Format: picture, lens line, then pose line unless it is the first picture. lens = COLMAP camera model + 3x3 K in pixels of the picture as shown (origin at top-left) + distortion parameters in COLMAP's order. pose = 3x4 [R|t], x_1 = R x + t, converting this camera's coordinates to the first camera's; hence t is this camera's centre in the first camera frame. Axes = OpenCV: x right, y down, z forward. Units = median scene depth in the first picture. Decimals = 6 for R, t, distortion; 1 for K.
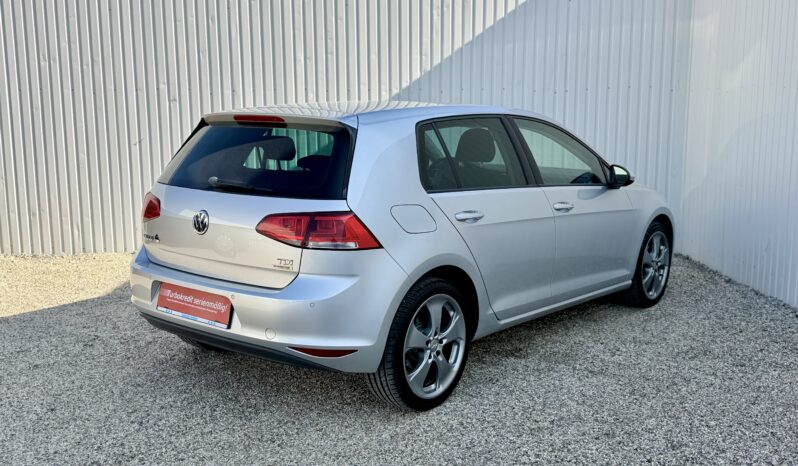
lens RADIAL K [[787.4, 0, 403.9], [0, 787.4, 237.2], [0, 0, 1]] dist [0.052672, 0.000000]
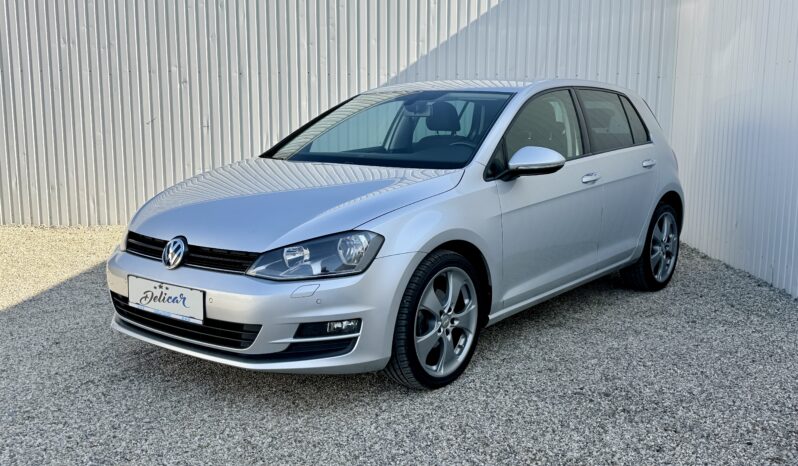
lens RADIAL K [[787.4, 0, 406.5], [0, 787.4, 233.5], [0, 0, 1]] dist [0.052672, 0.000000]
pose [[0.999553, 0.013598, -0.026620, 0.039245], [-0.013701, 0.999899, -0.003692, 0.031049], [0.026567, 0.004055, 0.999639, -0.052950]]
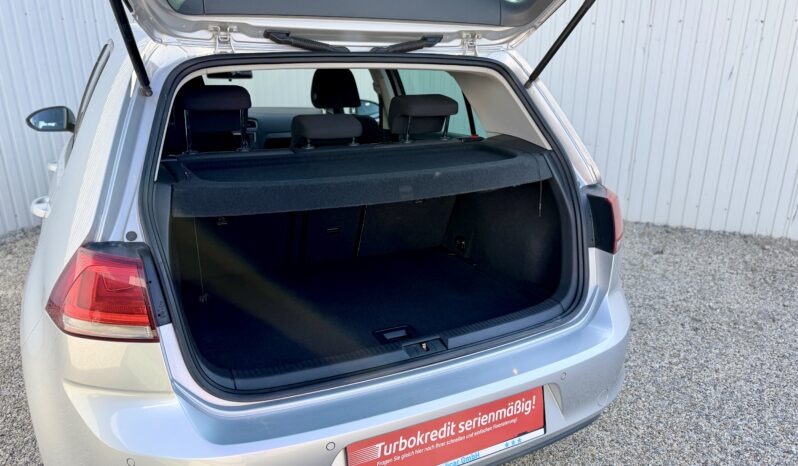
lens RADIAL K [[563.0, 0, 406.5], [0, 563.0, 235.7], [0, 0, 1]] dist [0.044535, -0.047663]
pose [[0.416907, -0.282213, 0.864028, -0.278279], [0.138940, 0.959194, 0.246256, -0.065301], [-0.898267, 0.017382, 0.439106, 0.435778]]
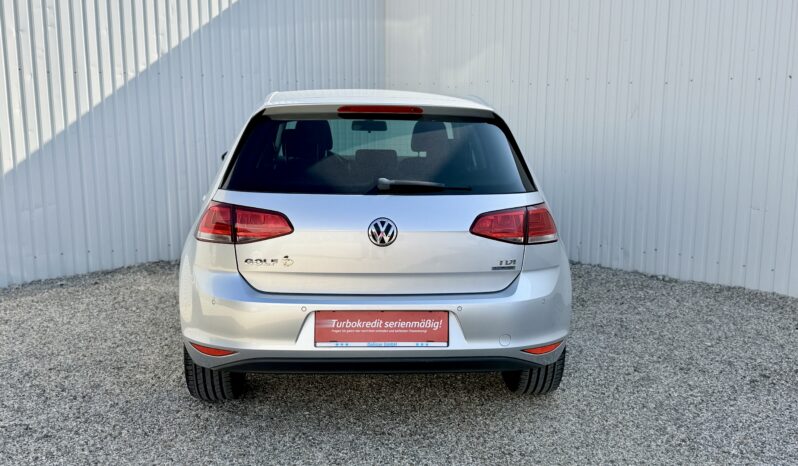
lens RADIAL K [[787.4, 0, 401.8], [0, 787.4, 227.7], [0, 0, 1]] dist [0.052672, 0.000000]
pose [[0.738134, -0.101894, 0.666916, -0.403289], [0.099730, 0.994148, 0.041509, -0.028198], [-0.667243, 0.035873, 0.743976, 0.177999]]
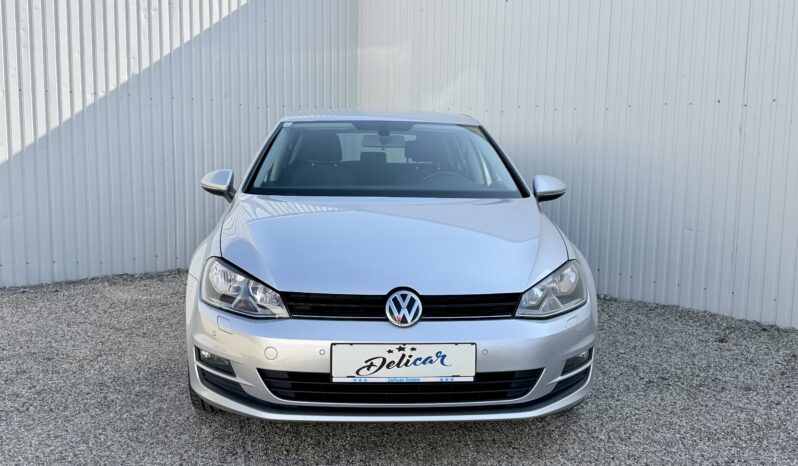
lens RADIAL K [[787.4, 0, 394.9], [0, 787.4, 229.2], [0, 0, 1]] dist [0.052672, 0.000000]
pose [[0.760073, -0.051442, 0.647798, -0.368115], [0.080987, 0.996589, -0.015883, 0.009444], [-0.644771, 0.064535, 0.761646, 0.107904]]
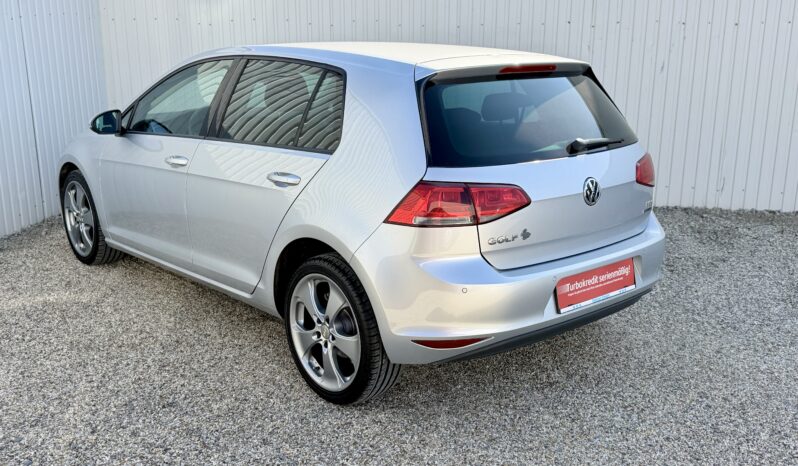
lens RADIAL K [[787.4, 0, 403.5], [0, 787.4, 230.5], [0, 0, 1]] dist [0.052672, 0.000000]
pose [[0.170693, -0.245529, 0.954243, -0.568691], [0.150497, 0.963589, 0.221013, -0.100809], [-0.973763, 0.105885, 0.201430, 0.515823]]
